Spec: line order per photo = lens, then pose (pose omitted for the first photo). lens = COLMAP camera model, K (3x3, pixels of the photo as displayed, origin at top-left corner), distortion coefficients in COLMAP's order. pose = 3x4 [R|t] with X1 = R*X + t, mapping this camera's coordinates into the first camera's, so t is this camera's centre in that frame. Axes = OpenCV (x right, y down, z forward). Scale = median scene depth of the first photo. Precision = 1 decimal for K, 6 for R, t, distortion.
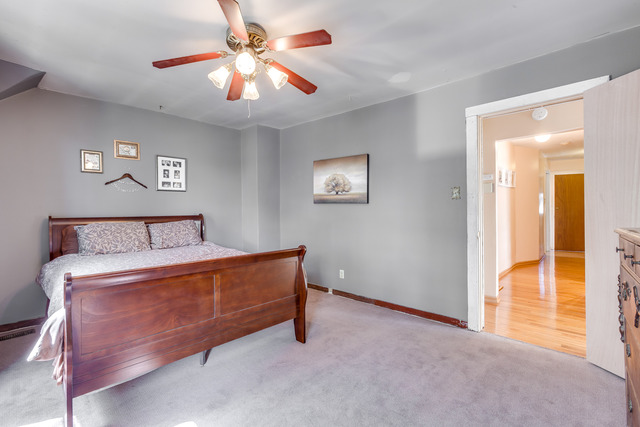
lens RADIAL K [[291.7, 0, 320.0], [0, 291.7, 213.5], [0, 0, 1]] dist [-0.001031, -0.000254]
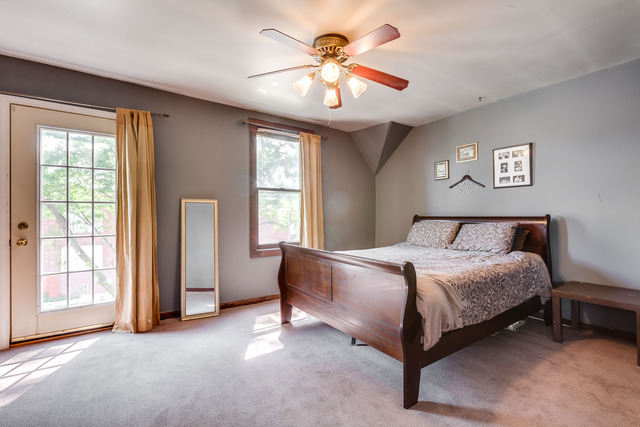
lens RADIAL K [[291.7, 0, 320.0], [0, 291.7, 213.5], [0, 0, 1]] dist [-0.001031, -0.000254]
pose [[-0.214141, 0.007444, -0.976774, 0.445578], [-0.004154, 0.999955, 0.008531, -0.005730], [0.976794, 0.005885, -0.214100, 0.660672]]
